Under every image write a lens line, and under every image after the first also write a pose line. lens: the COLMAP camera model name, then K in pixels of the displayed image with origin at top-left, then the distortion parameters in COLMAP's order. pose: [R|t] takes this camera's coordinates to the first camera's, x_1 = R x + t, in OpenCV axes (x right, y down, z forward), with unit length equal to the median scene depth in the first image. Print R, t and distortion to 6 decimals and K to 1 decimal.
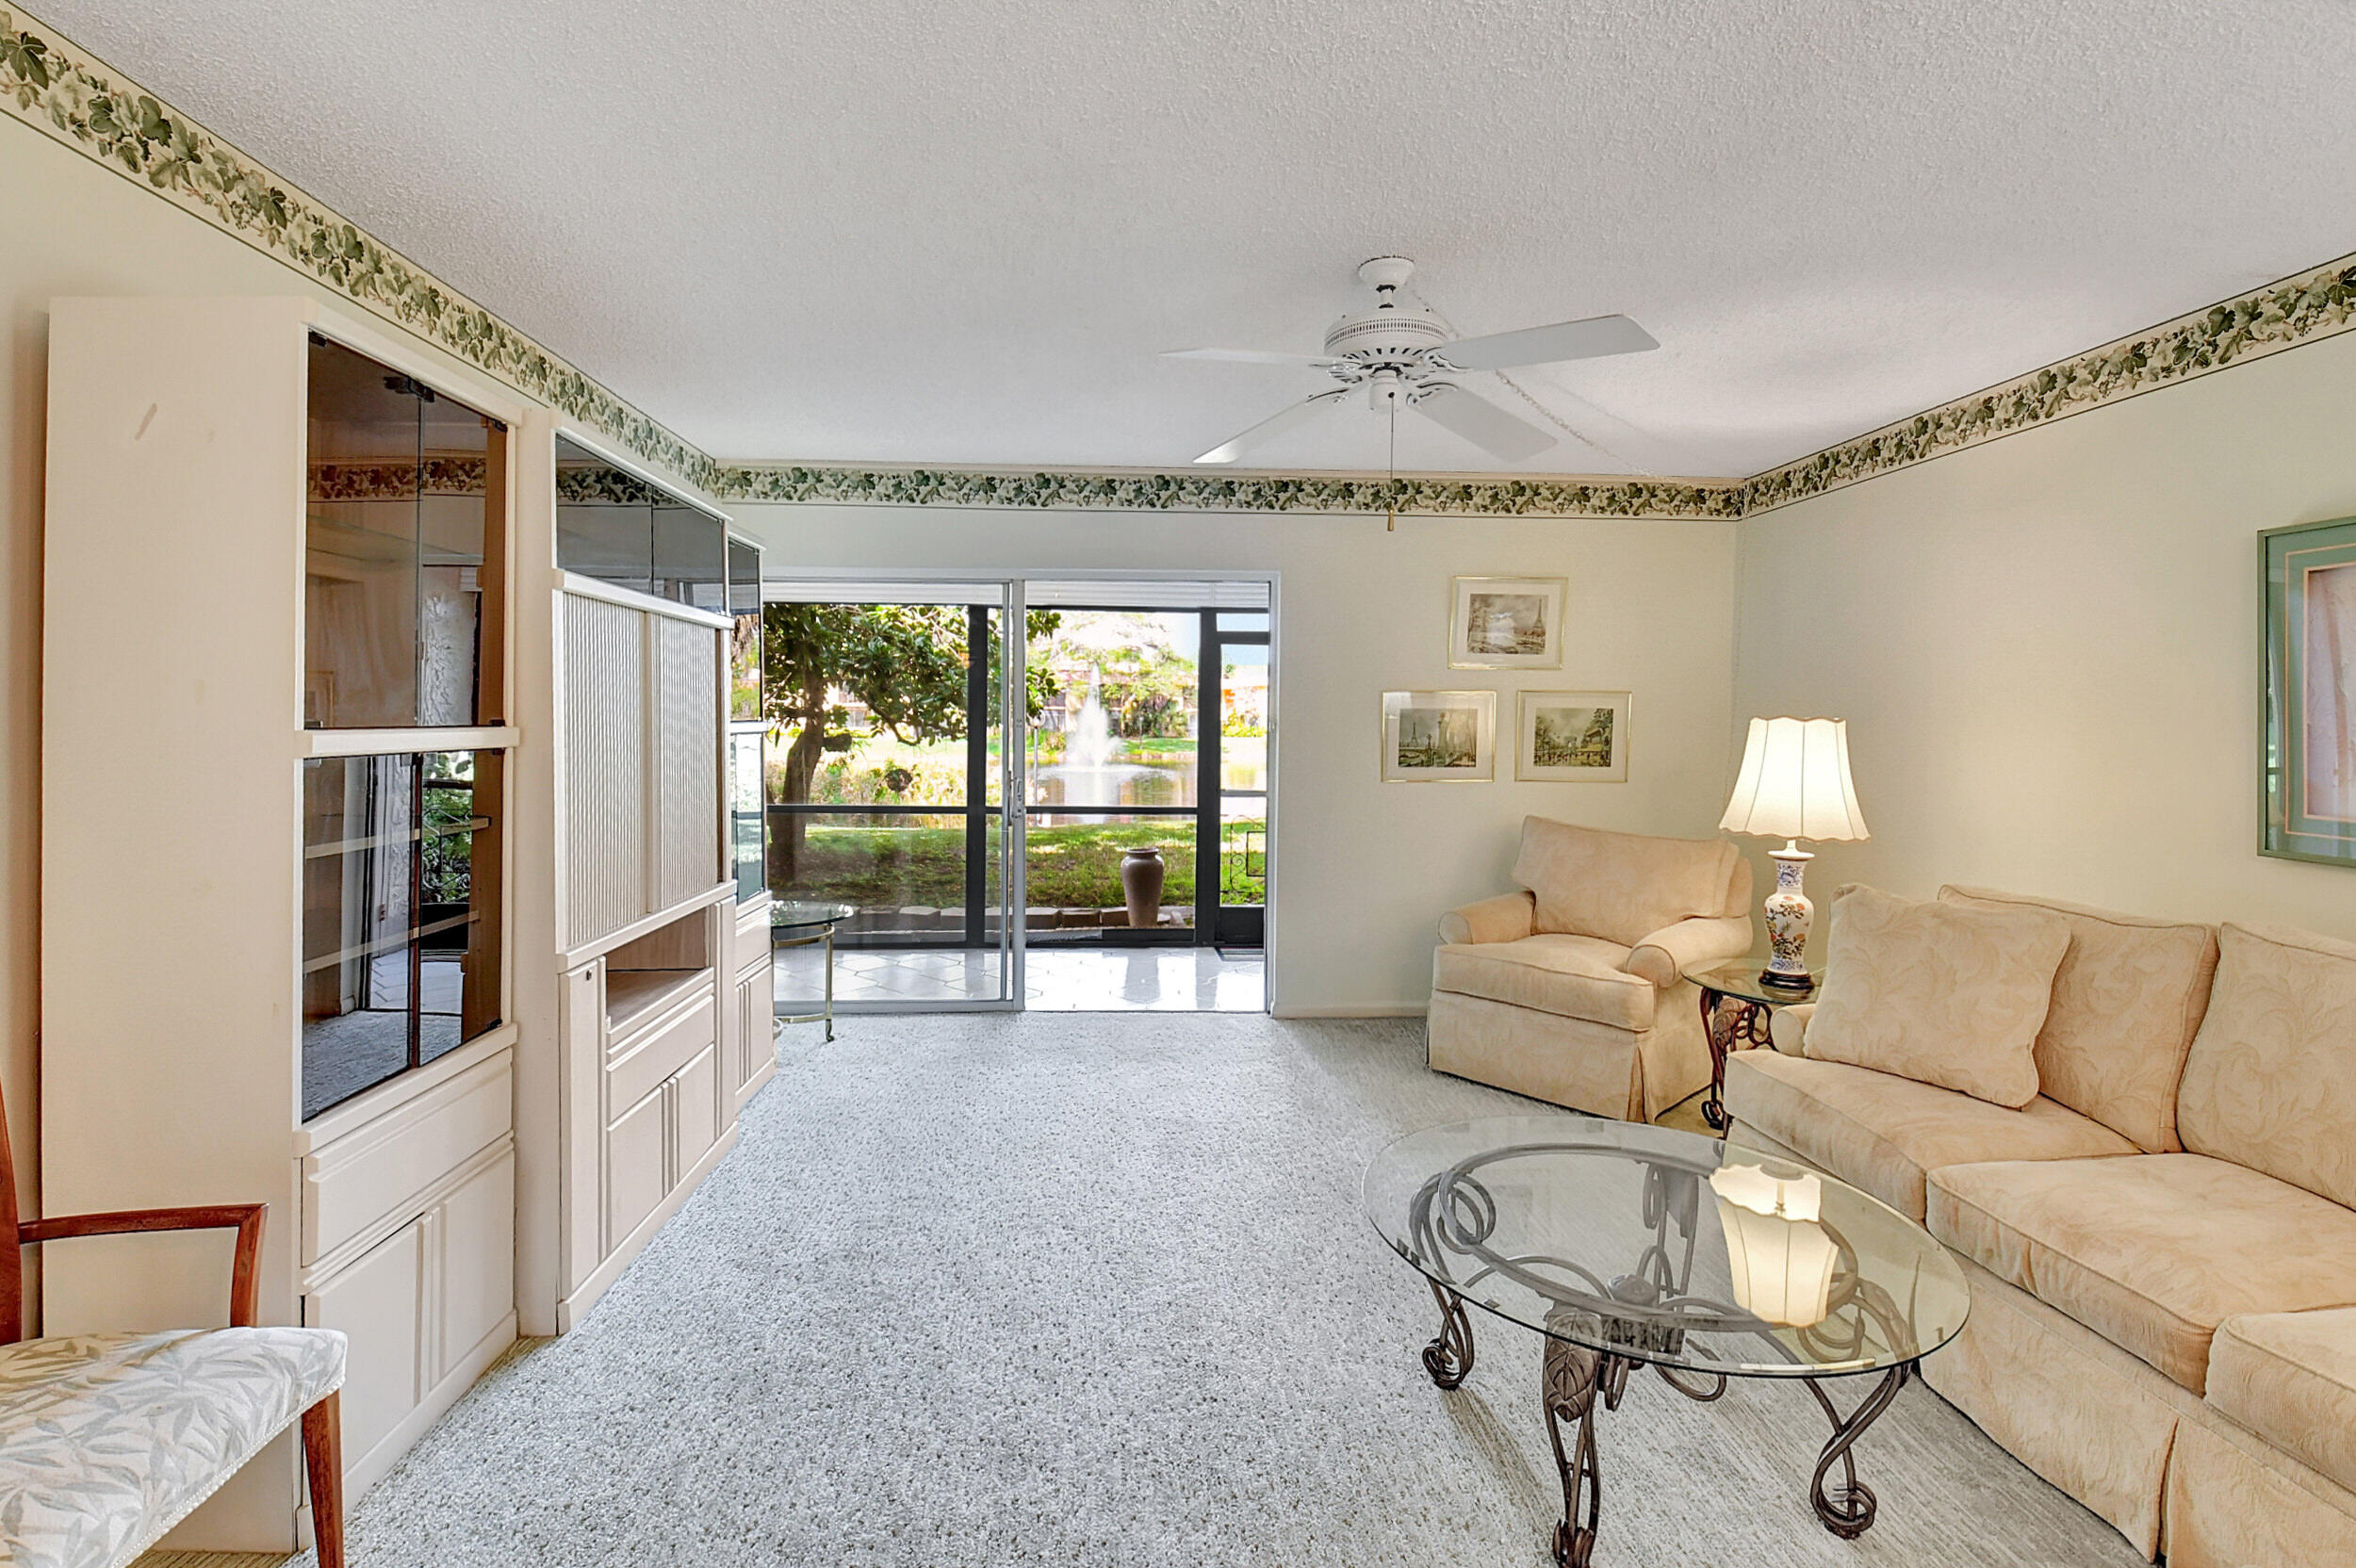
lens RADIAL K [[1068.5, 0, 1132.2], [0, 1068.5, 775.7], [0, 0, 1]] dist [-0.000060, -0.019481]
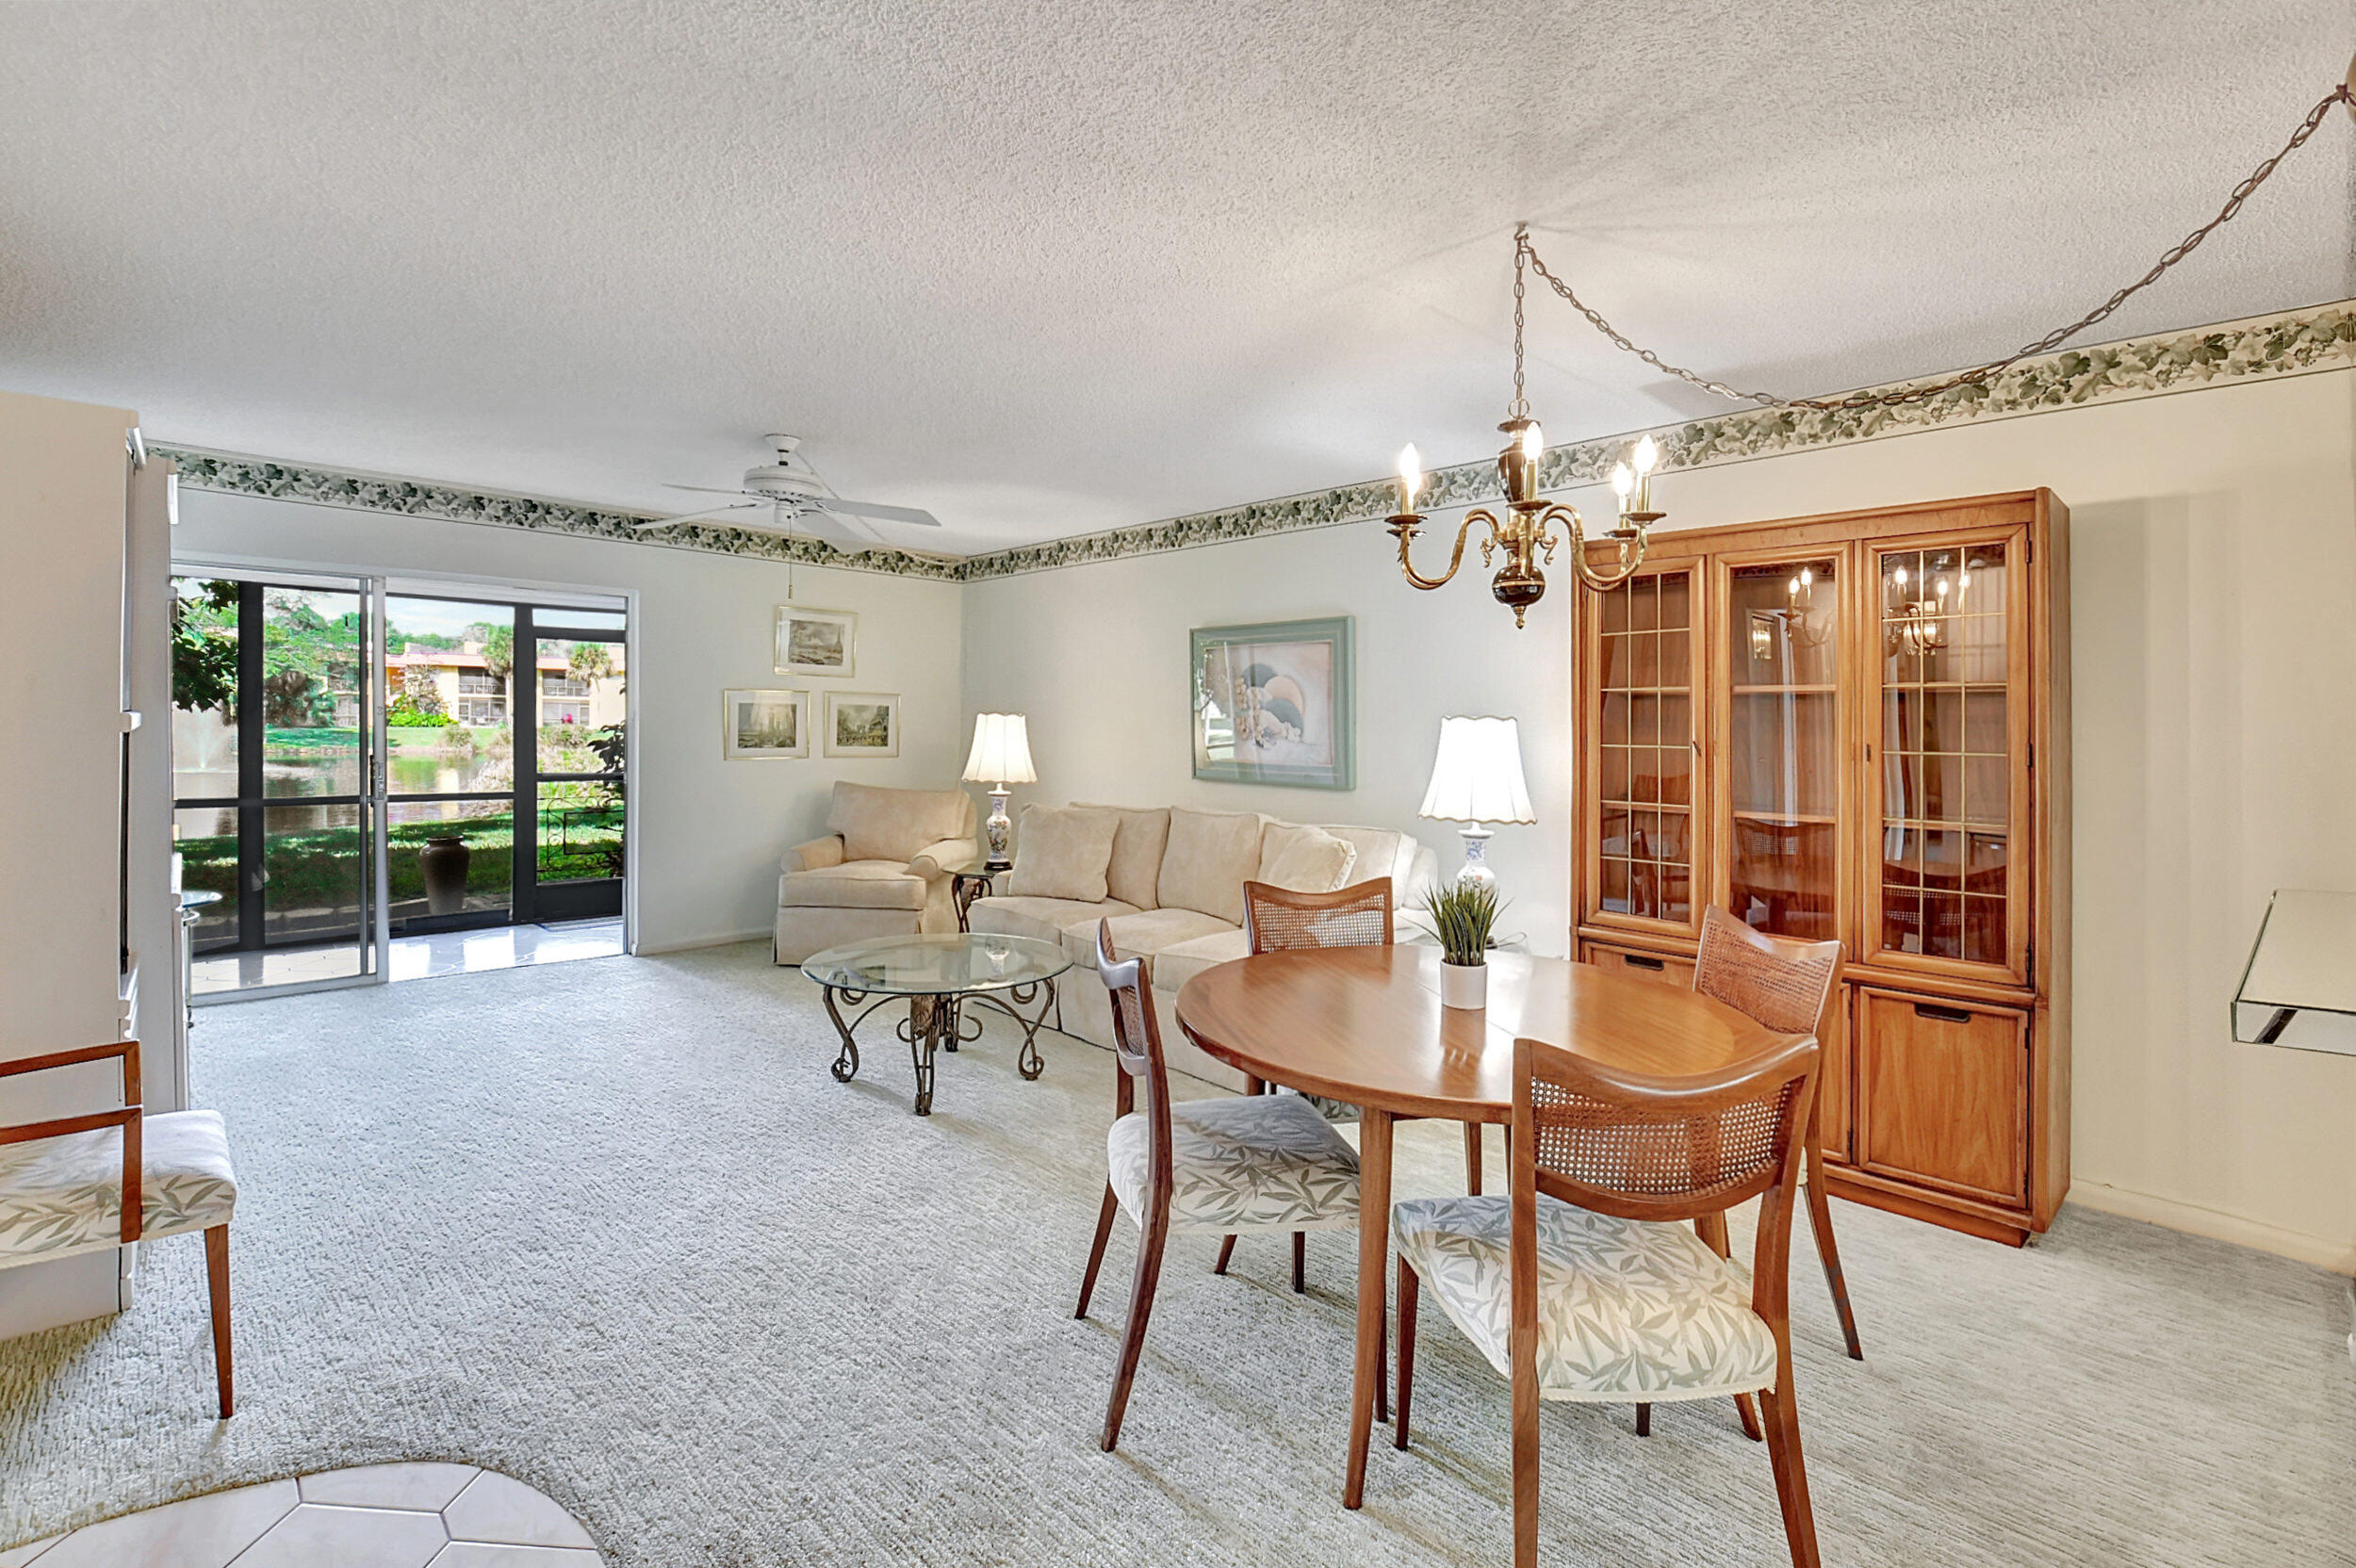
lens RADIAL K [[1094.1, 0, 1192.7], [0, 1094.1, 772.6], [0, 0, 1]] dist [-0.041711, -0.000830]
pose [[0.740405, -0.021765, 0.671809, -0.304892], [0.018593, 0.999756, 0.011899, 0.022598], [-0.671904, 0.003681, 0.740629, -0.471455]]
